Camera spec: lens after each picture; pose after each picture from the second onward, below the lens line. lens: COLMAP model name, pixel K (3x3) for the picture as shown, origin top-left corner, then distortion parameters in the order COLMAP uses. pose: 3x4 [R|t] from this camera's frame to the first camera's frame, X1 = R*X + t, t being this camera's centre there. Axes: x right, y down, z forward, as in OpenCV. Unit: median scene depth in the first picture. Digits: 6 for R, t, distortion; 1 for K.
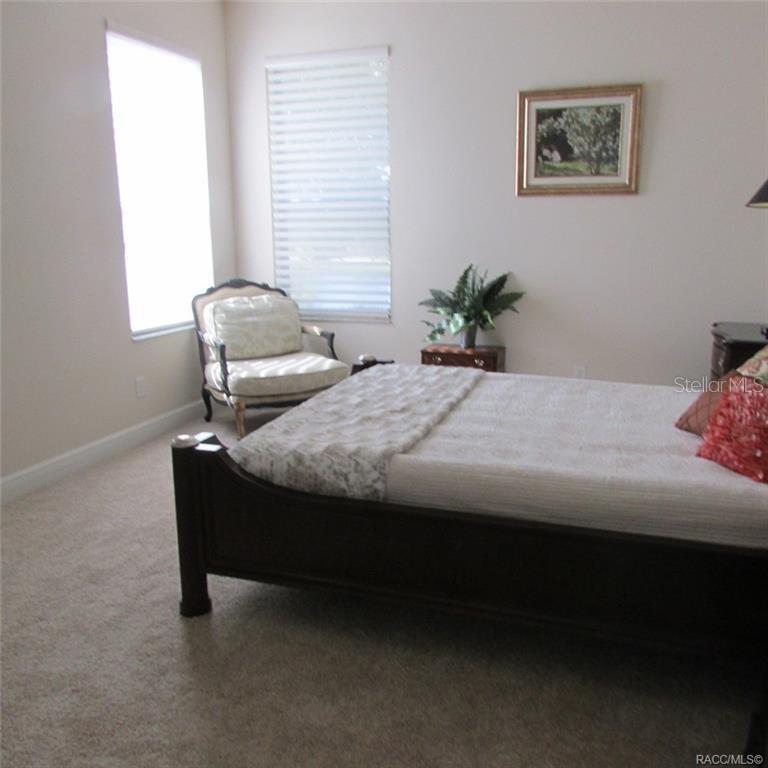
lens RADIAL K [[741.3, 0, 379.8], [0, 741.3, 373.9], [0, 0, 1]] dist [-0.020209, 0.000000]
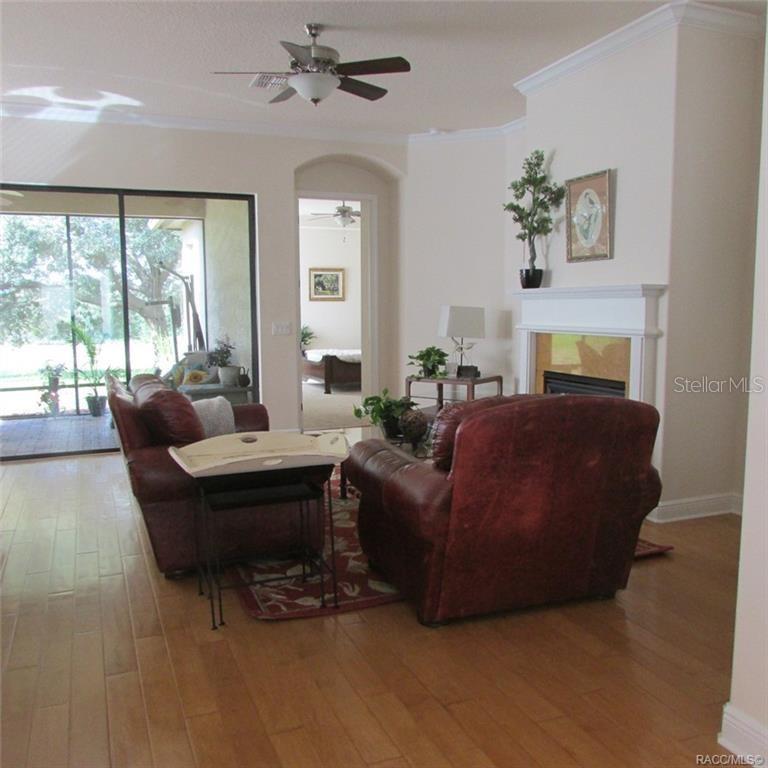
lens RADIAL K [[741.3, 0, 384.3], [0, 741.3, 383.2], [0, 0, 1]] dist [-0.020209, 0.000000]
pose [[0.747126, -0.066313, 0.661367, -1.690825], [0.131115, 0.990164, -0.048836, 0.296331], [-0.651623, 0.123201, 0.748471, -1.504054]]
